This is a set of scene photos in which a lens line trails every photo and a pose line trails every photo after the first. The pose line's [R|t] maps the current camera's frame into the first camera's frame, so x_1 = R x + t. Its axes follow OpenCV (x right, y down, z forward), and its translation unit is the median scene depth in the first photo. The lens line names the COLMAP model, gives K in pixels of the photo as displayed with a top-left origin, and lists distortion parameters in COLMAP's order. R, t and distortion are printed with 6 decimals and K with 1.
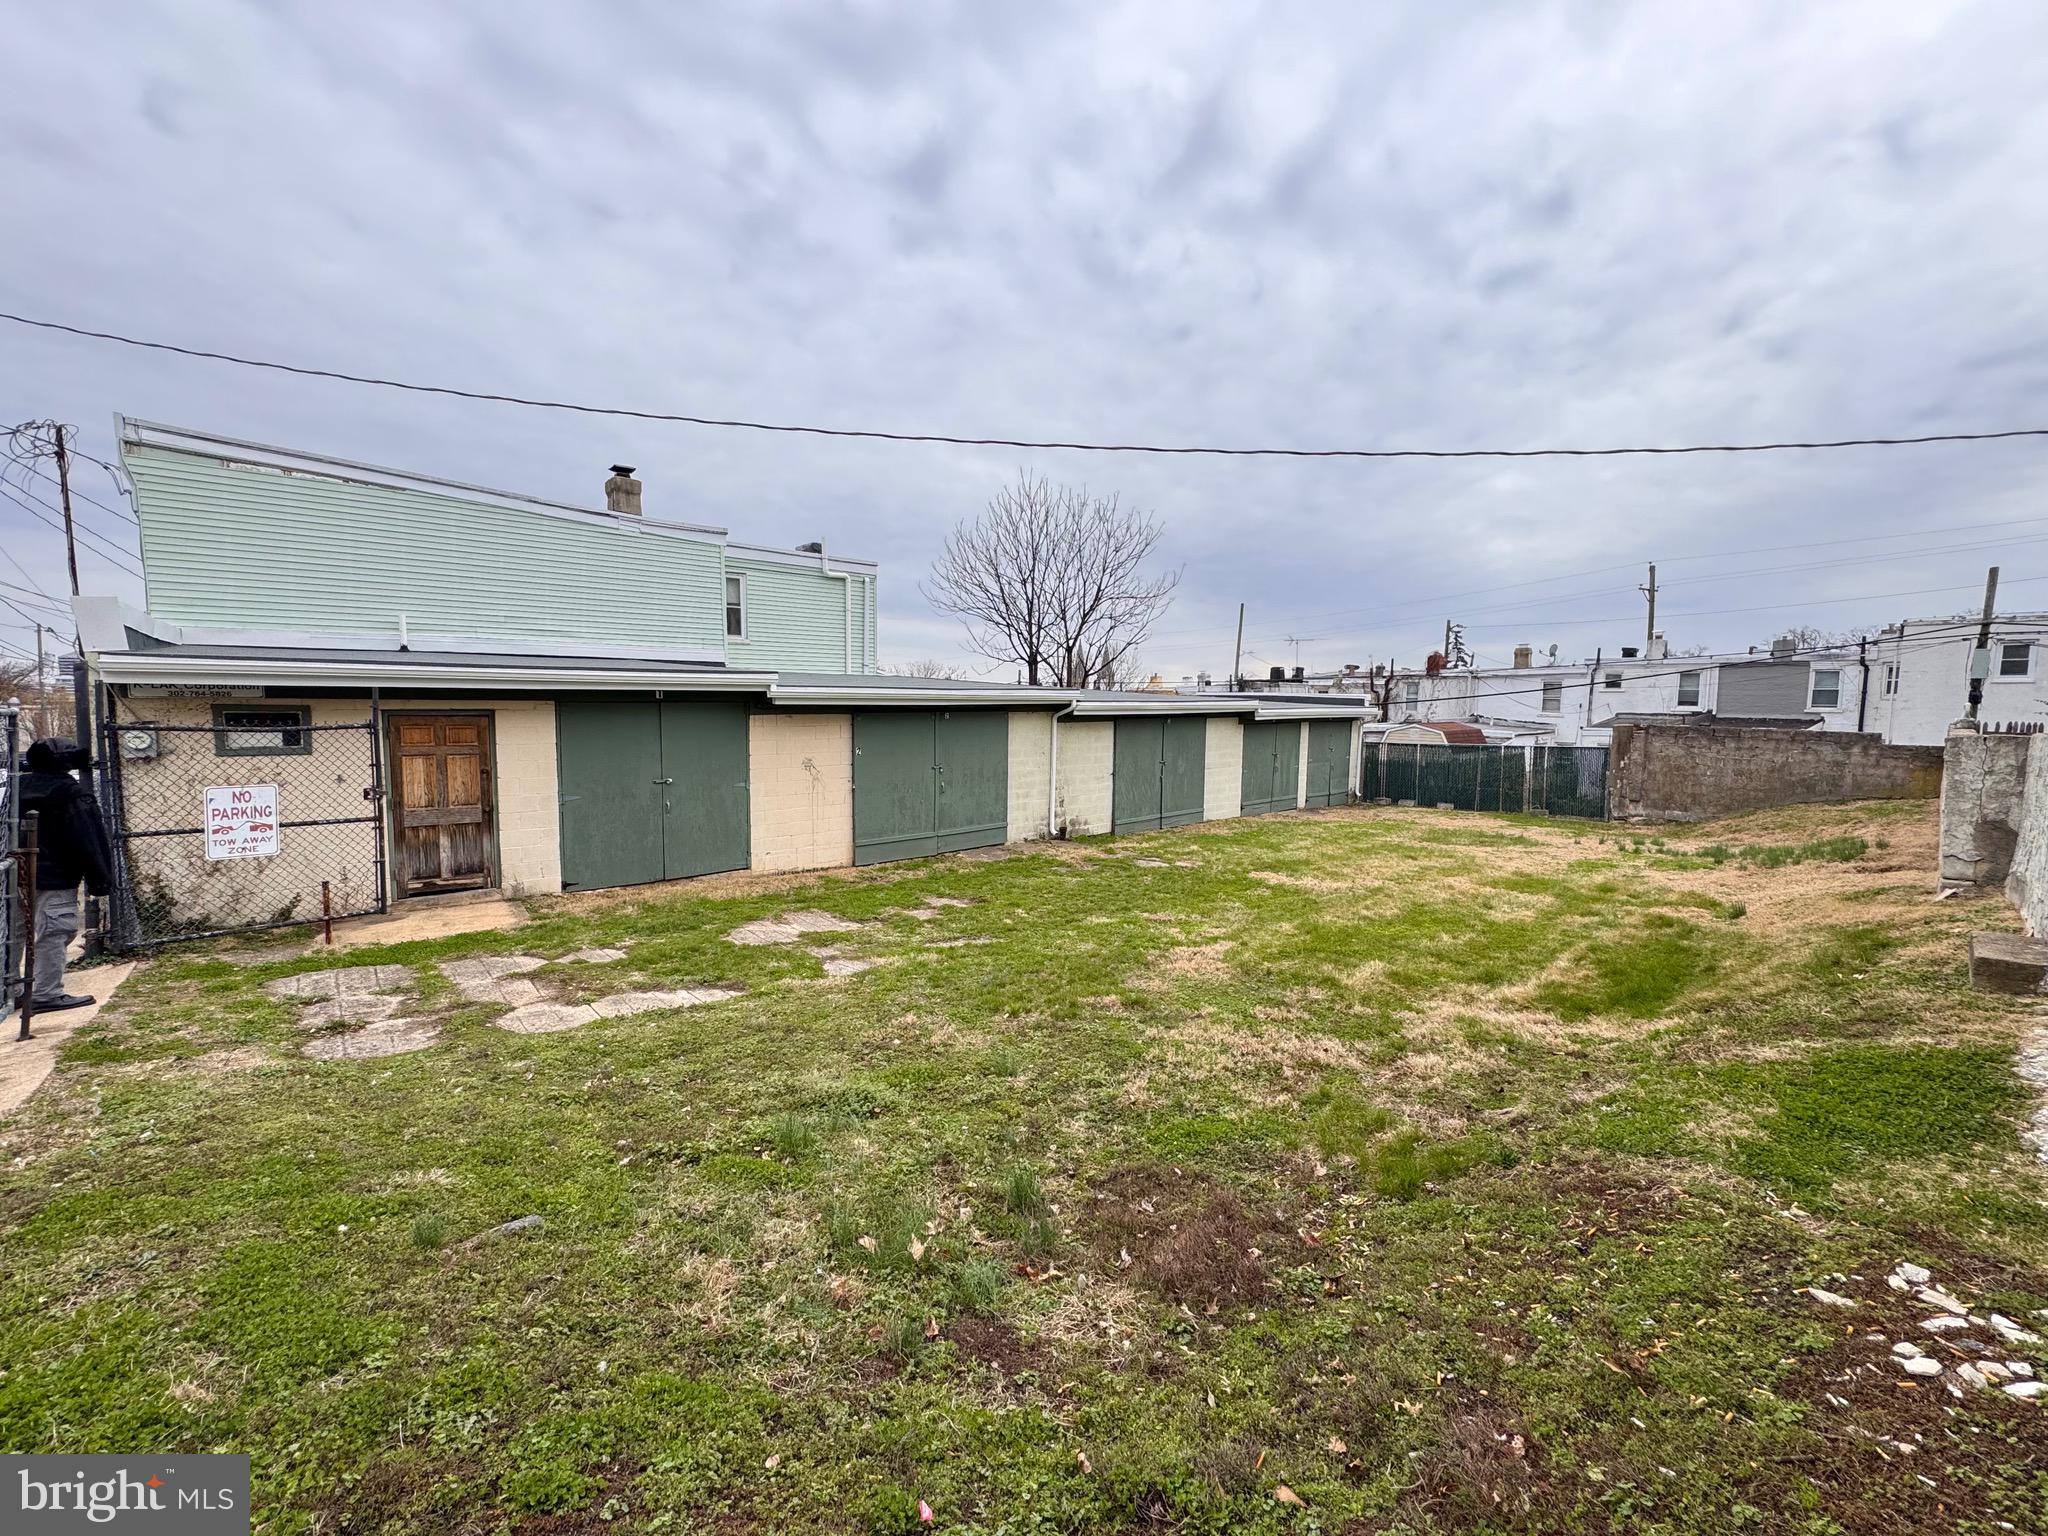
lens RADIAL K [[812.0, 0, 1027.8], [0, 812.0, 765.7], [0, 0, 1]] dist [-0.003021, 0.000485]
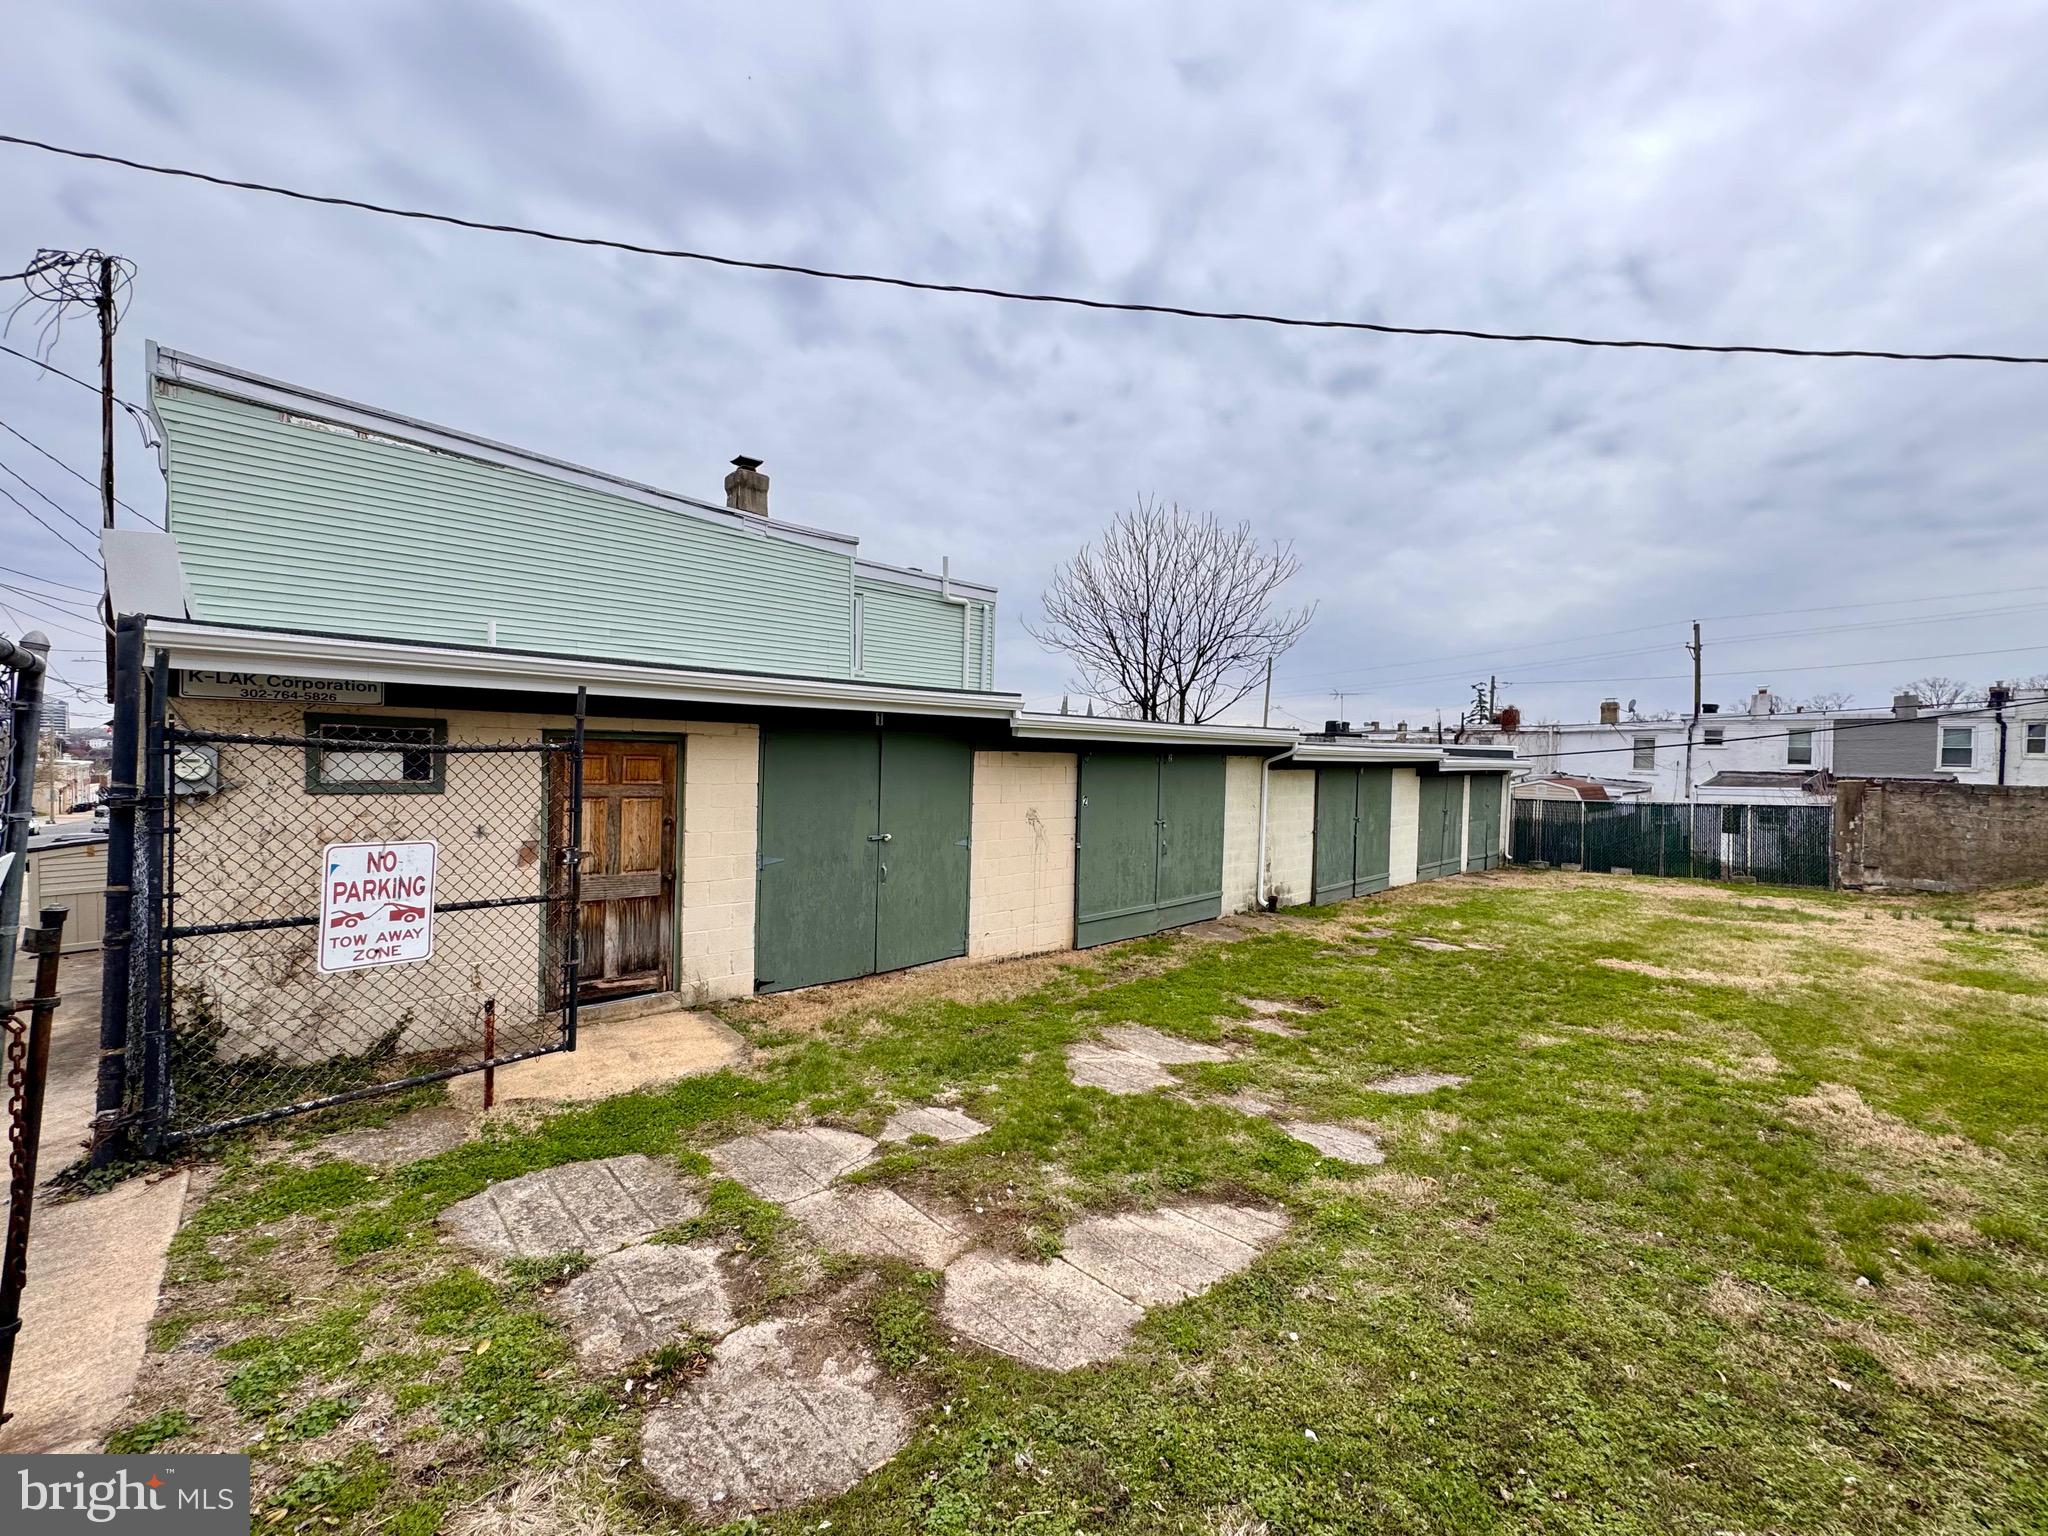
lens RADIAL K [[812.0, 0, 1027.8], [0, 812.0, 765.7], [0, 0, 1]] dist [-0.003021, 0.000485]
pose [[0.999421, 0.010750, 0.032276, -0.381173], [-0.008477, 0.997530, -0.069731, 0.004686], [-0.032945, 0.069417, 0.997044, 0.289074]]
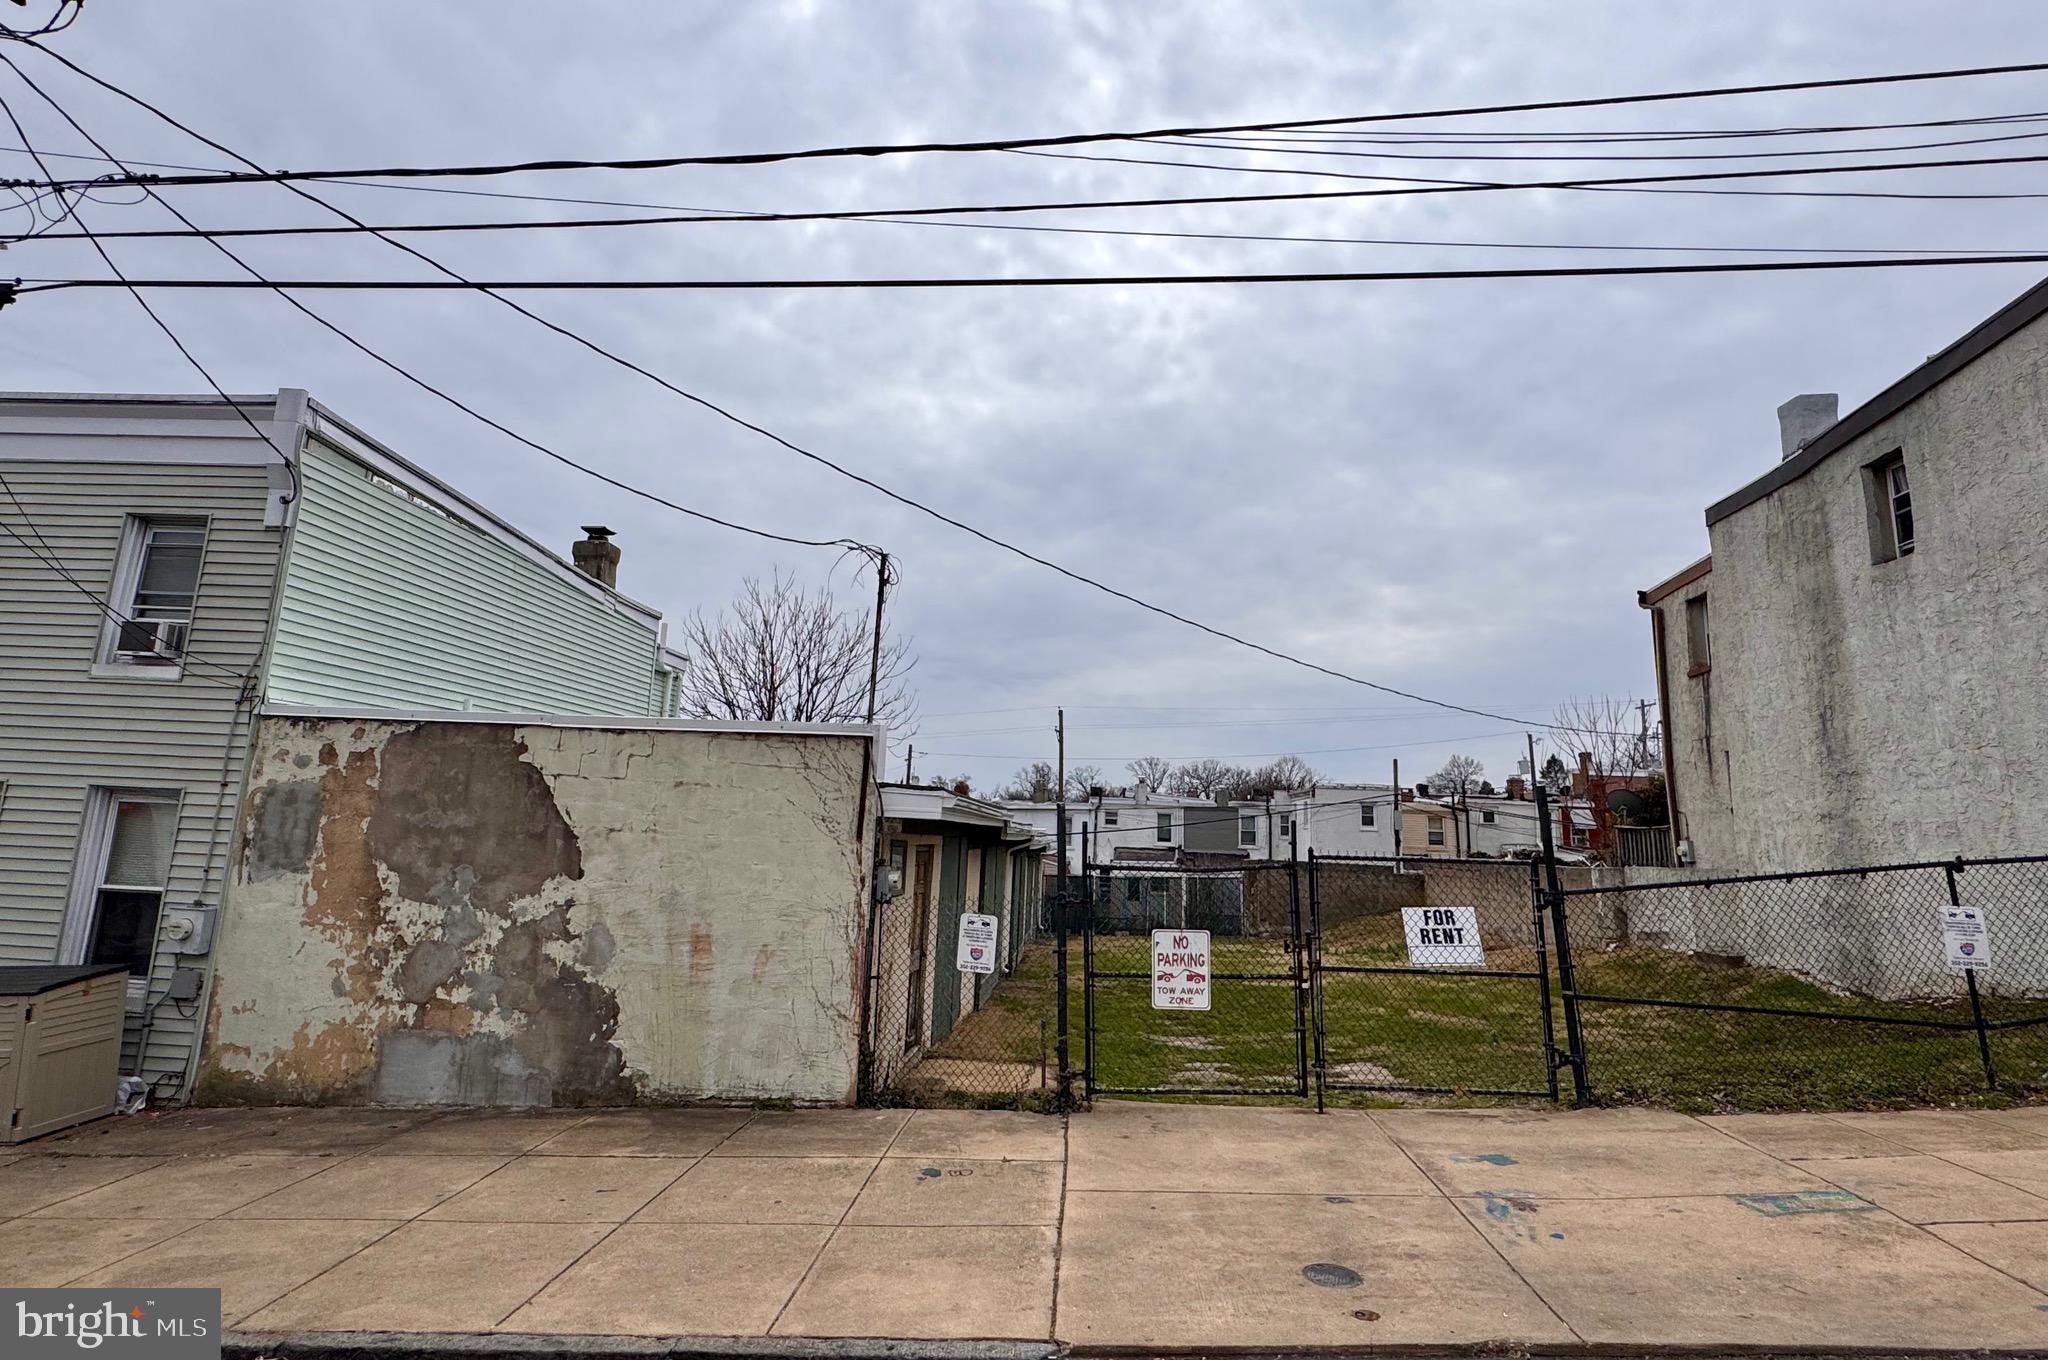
lens RADIAL K [[1071.3, 0, 1030.5], [0, 1071.3, 616.4], [0, 0, 1]] dist [-0.003226, 0.000473]
pose [[0.714081, 0.157357, 0.682149, -1.472933], [0.028872, 0.966962, -0.253281, -0.006284], [-0.699467, 0.200558, 0.685946, -0.009969]]
